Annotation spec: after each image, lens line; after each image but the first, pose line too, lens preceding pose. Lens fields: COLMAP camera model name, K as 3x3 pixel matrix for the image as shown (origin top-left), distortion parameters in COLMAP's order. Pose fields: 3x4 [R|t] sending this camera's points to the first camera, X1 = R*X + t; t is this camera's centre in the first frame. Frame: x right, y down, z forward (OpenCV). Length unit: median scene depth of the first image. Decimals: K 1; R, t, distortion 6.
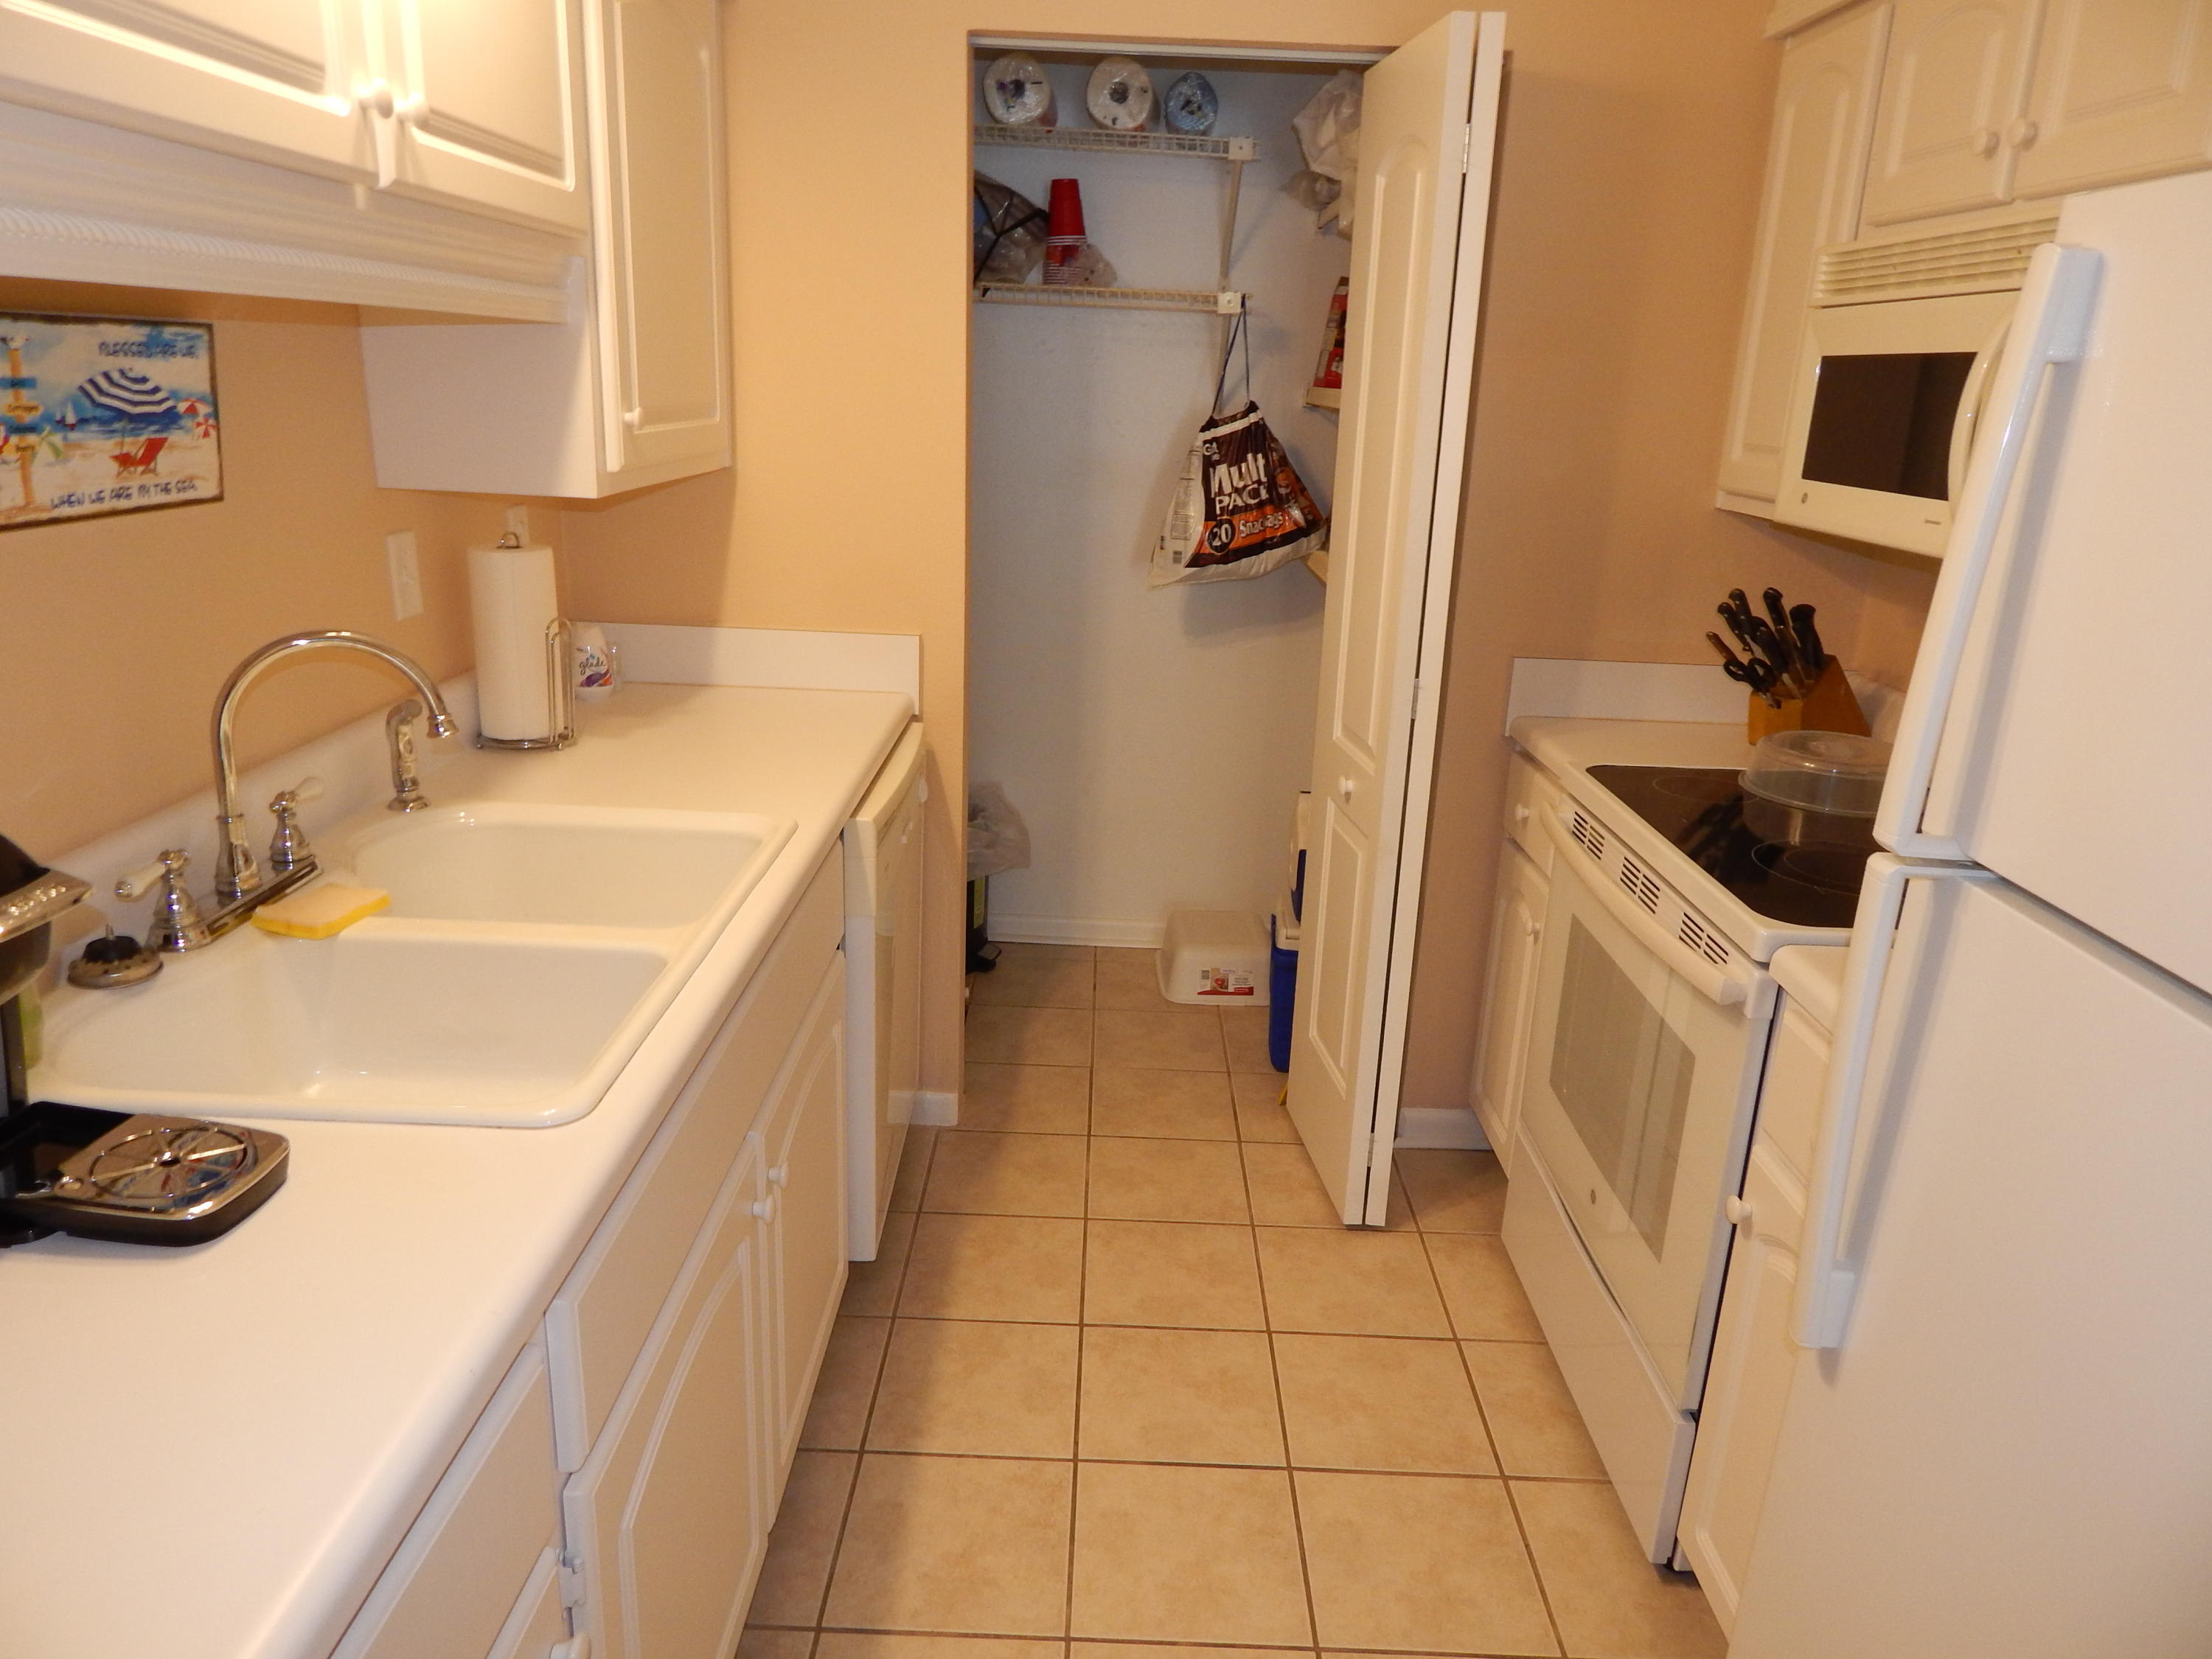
lens RADIAL K [[1458.5, 0, 1106.0], [0, 1458.5, 829.5], [0, 0, 1]] dist [0.007594, -0.013905]
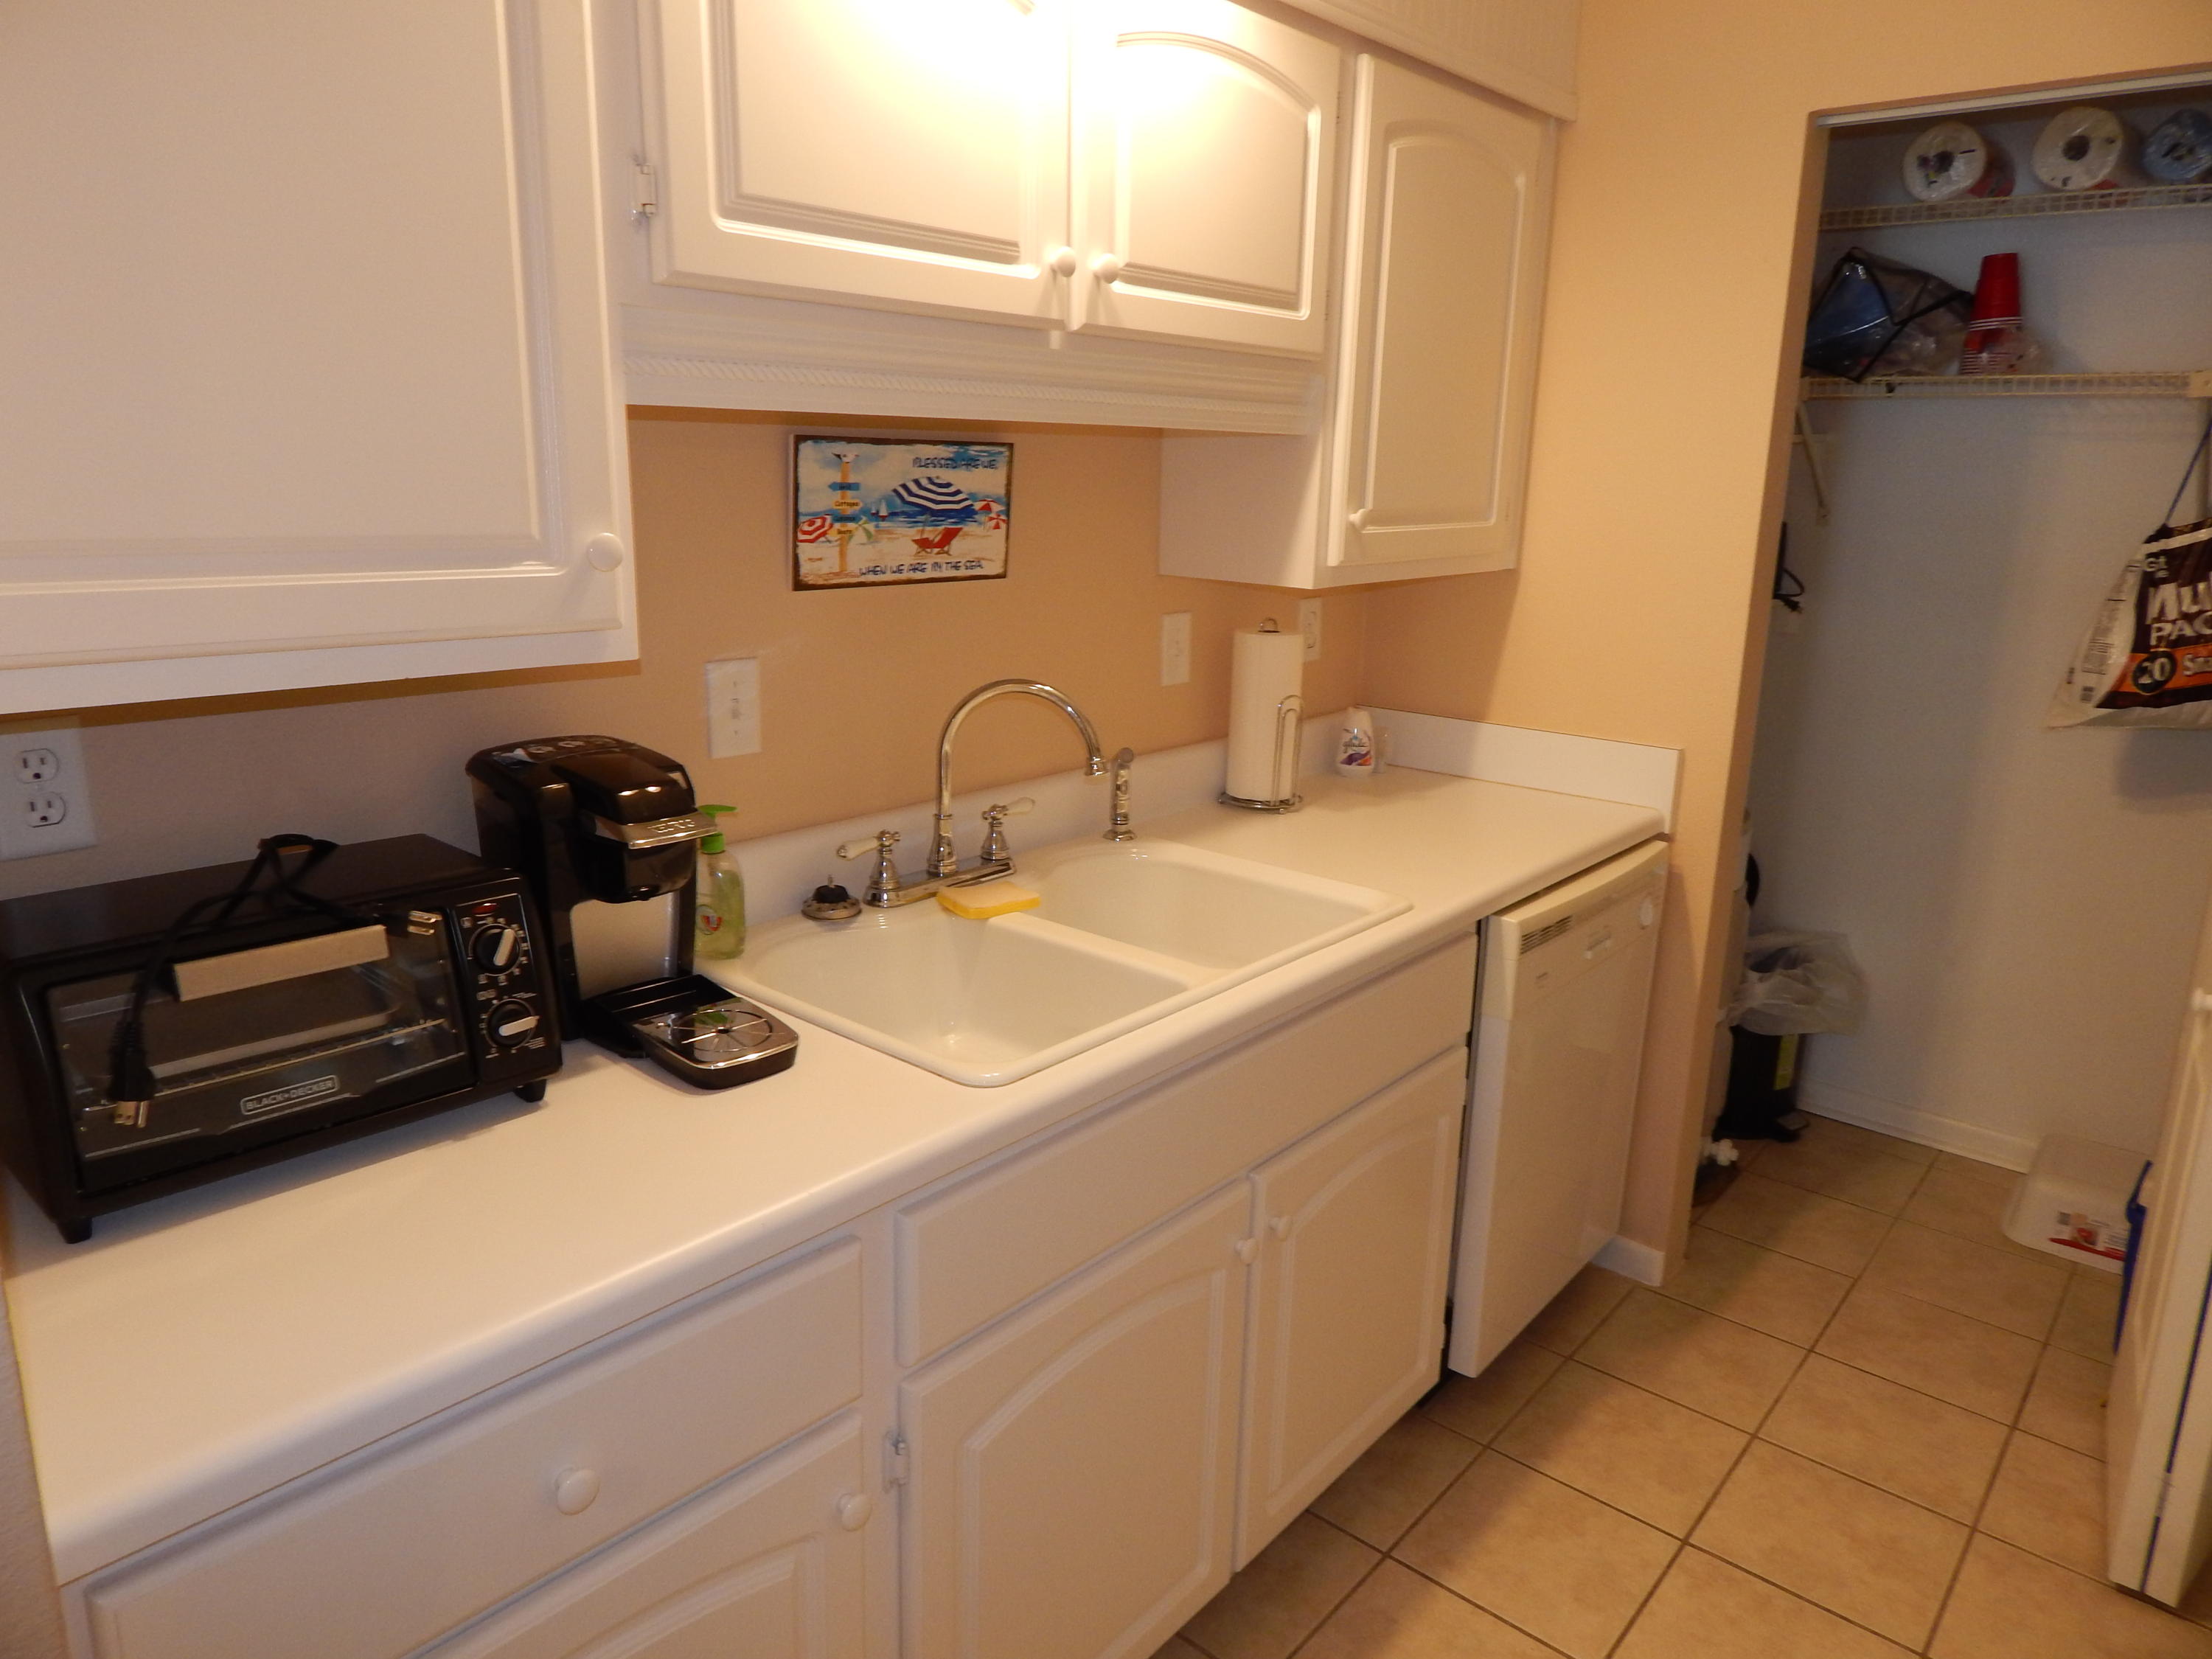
lens RADIAL K [[1464.2, 0, 1106.0], [0, 1464.2, 829.5], [0, 0, 1]] dist [0.002782, -0.000418]
pose [[0.762162, 0.134294, -0.633304, 0.216807], [-0.182928, 0.983057, -0.011689, -0.005051], [0.621004, 0.124758, 0.773815, 0.055418]]
